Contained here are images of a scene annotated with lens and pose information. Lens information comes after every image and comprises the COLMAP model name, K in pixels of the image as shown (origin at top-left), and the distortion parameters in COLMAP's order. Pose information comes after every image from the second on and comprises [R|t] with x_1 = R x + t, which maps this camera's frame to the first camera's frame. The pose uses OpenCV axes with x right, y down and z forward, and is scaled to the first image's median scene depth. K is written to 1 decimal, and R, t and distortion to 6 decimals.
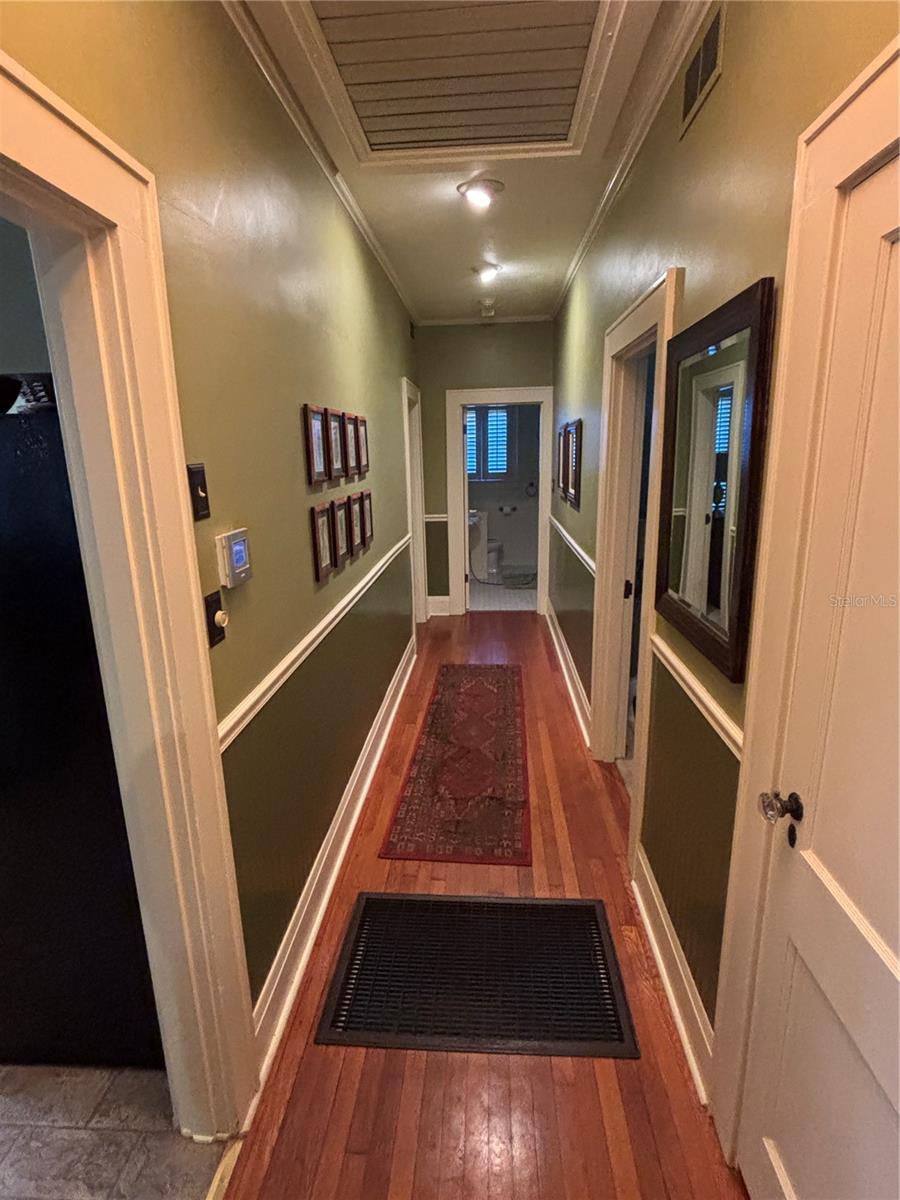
lens RADIAL K [[616.8, 0, 450.0], [0, 616.8, 600.0], [0, 0, 1]] dist [0.006236, -0.002635]
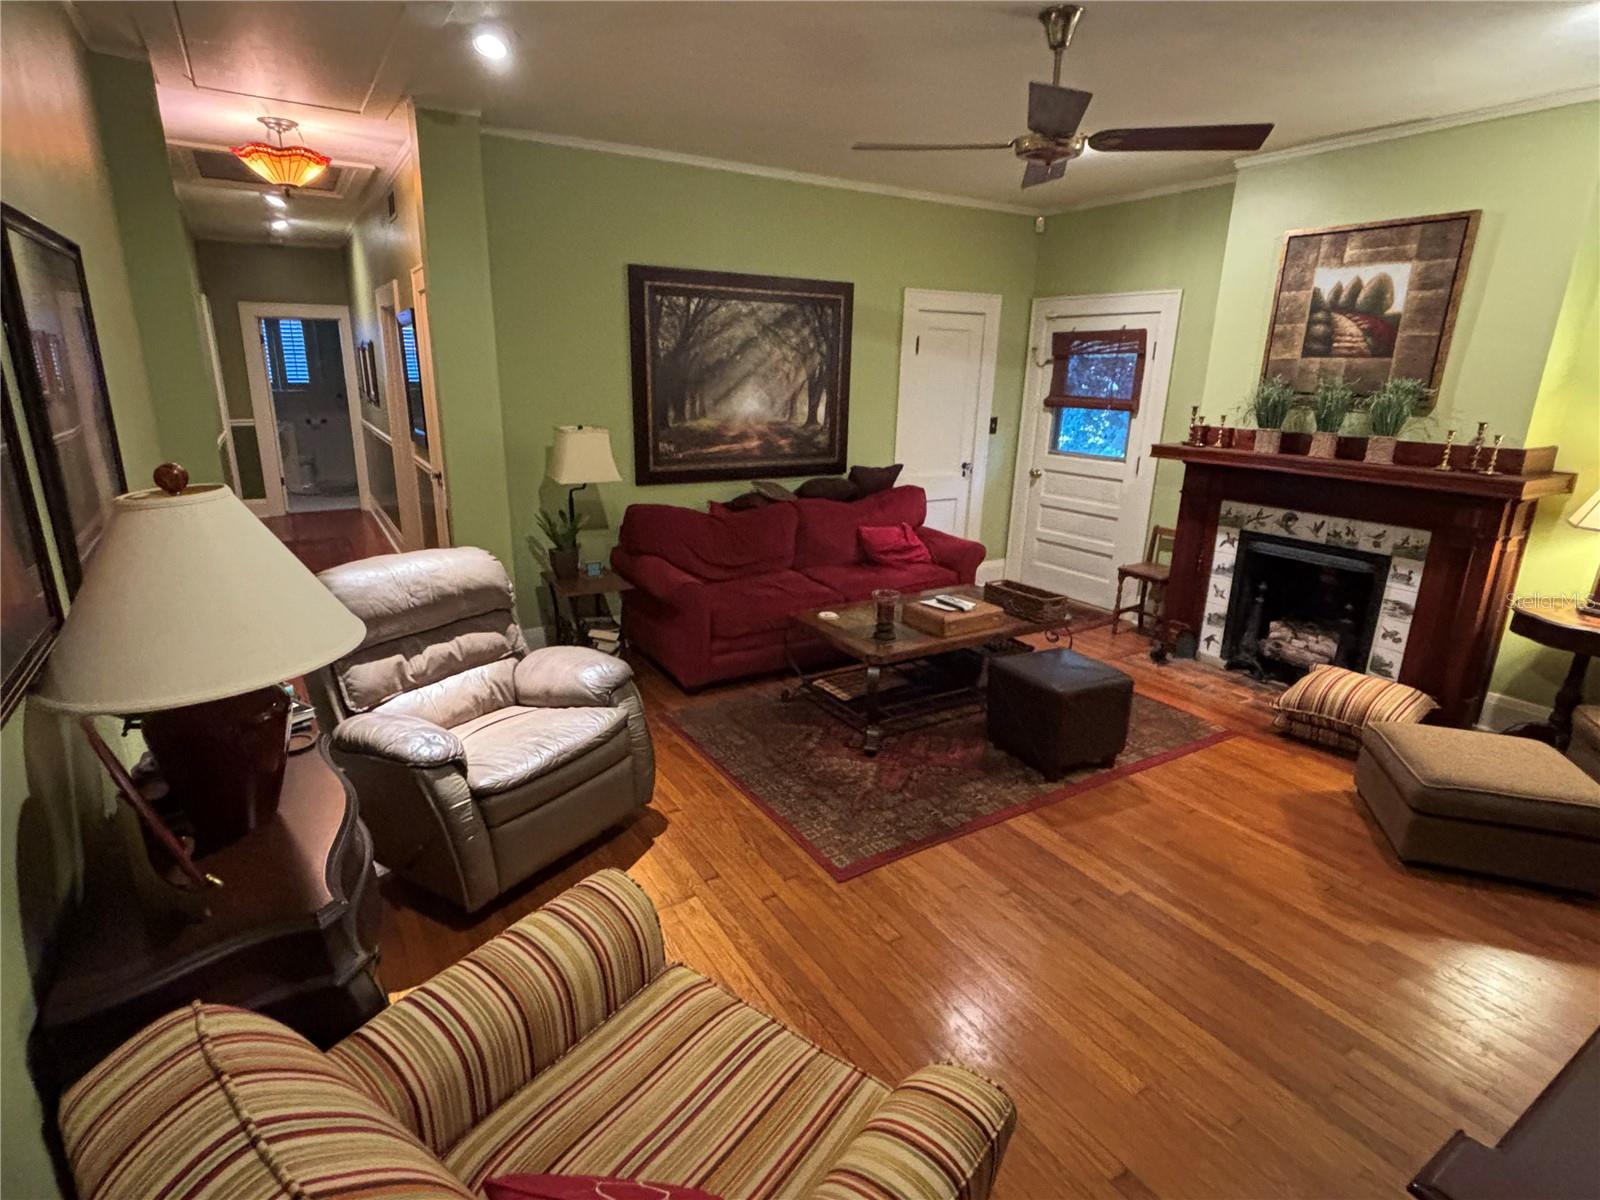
lens RADIAL K [[846.5, 0, 797.7], [0, 846.5, 592.4], [0, 0, 1]] dist [-0.002404, -0.001577]
pose [[0.818085, -0.123322, 0.561719, -0.094256], [0.108505, 0.992294, 0.059827, 0.171617], [-0.564768, 0.012006, 0.825162, -0.728941]]
